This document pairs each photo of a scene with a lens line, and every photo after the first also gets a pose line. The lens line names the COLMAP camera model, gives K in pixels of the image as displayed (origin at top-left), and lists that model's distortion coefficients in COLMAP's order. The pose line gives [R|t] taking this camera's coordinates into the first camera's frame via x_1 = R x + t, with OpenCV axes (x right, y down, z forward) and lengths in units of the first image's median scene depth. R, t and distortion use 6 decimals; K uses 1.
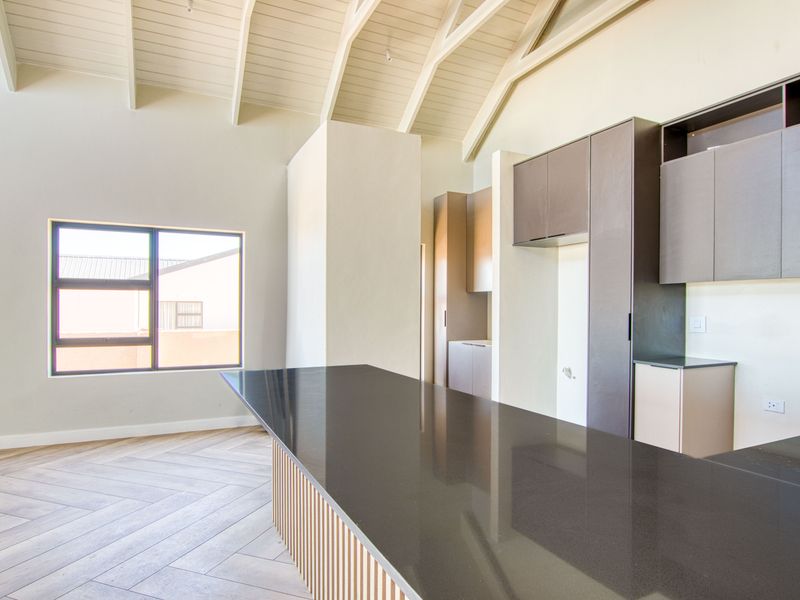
lens RADIAL K [[499.3, 0, 402.9], [0, 499.3, 312.4], [0, 0, 1]] dist [-0.031153, 0.001092]
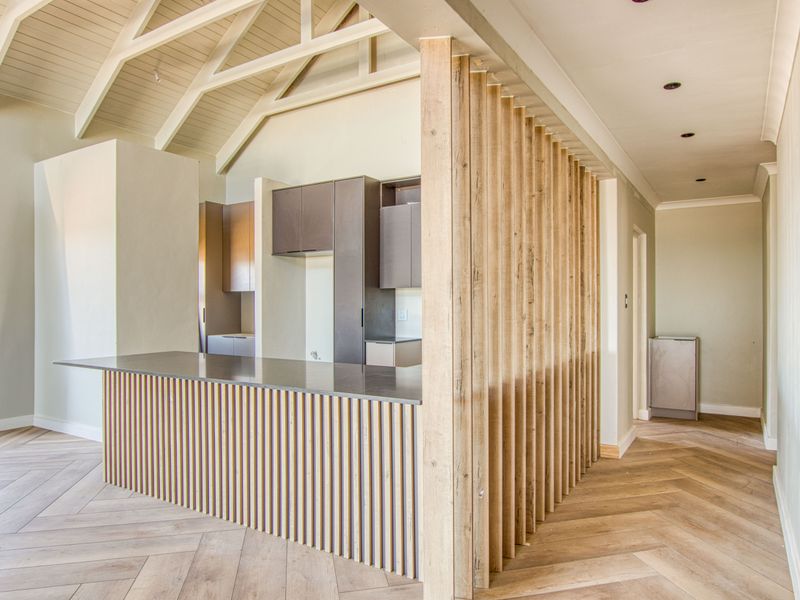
lens RADIAL K [[533.2, 0, 400.0], [0, 533.2, 300.0], [0, 0, 1]] dist [-0.001146, -0.000216]
pose [[0.860181, -0.002669, 0.509982, -0.185872], [0.011941, 0.999818, -0.014909, 0.001445], [-0.509849, 0.018914, 0.860056, -0.307381]]
